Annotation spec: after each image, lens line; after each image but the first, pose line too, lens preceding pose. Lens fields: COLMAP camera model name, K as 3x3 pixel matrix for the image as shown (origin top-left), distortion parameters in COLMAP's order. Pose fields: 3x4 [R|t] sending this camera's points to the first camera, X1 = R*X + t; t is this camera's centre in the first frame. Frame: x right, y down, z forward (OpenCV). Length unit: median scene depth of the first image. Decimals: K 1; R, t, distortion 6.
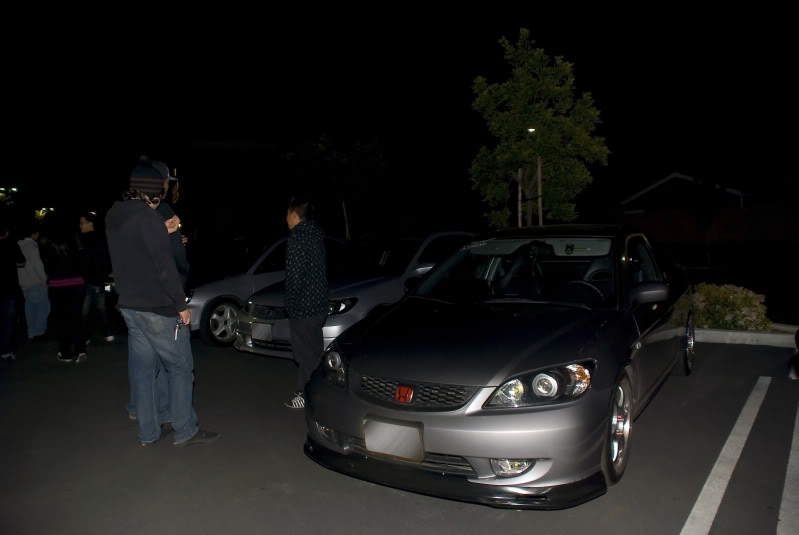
lens RADIAL K [[623.7, 0, 399.5], [0, 623.7, 267.5], [0, 0, 1]] dist [-0.122587, 0.068711]
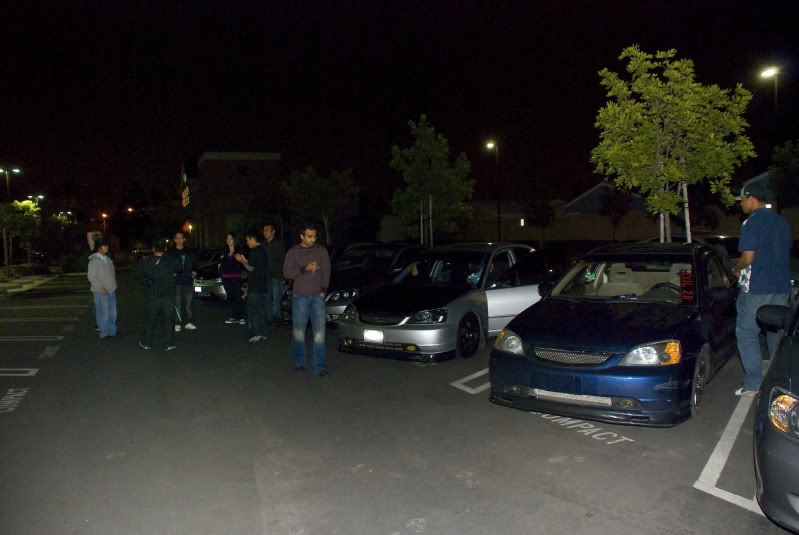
lens RADIAL K [[619.6, 0, 382.9], [0, 619.6, 271.1], [0, 0, 1]] dist [-0.167348, 0.195643]
pose [[0.999353, -0.013898, -0.033184, 0.145890], [0.014307, 0.999824, 0.012134, 0.003378], [0.033009, -0.012601, 0.999376, -0.639099]]
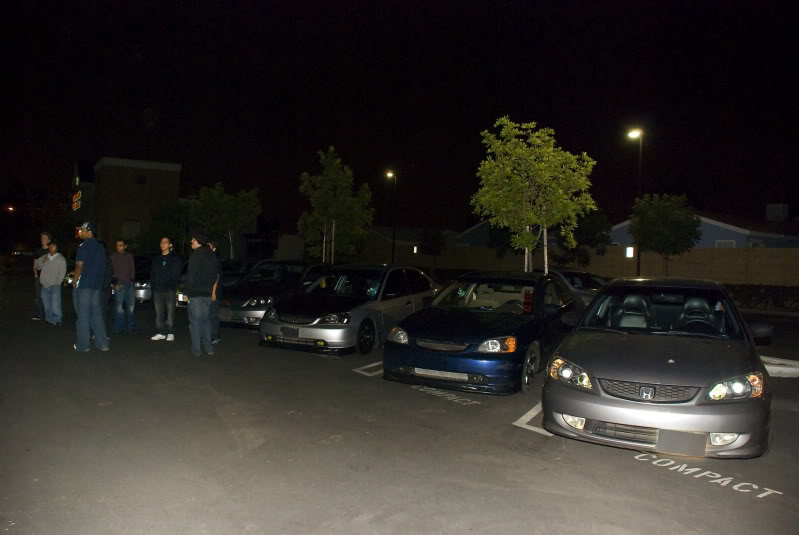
lens RADIAL K [[623.7, 0, 399.5], [0, 623.7, 267.5], [0, 0, 1]] dist [-0.122587, 0.068711]
pose [[0.985212, 0.045079, 0.165303, 0.115020], [-0.040133, 0.998645, -0.033138, 0.015915], [-0.166573, 0.026014, 0.985686, -0.818686]]
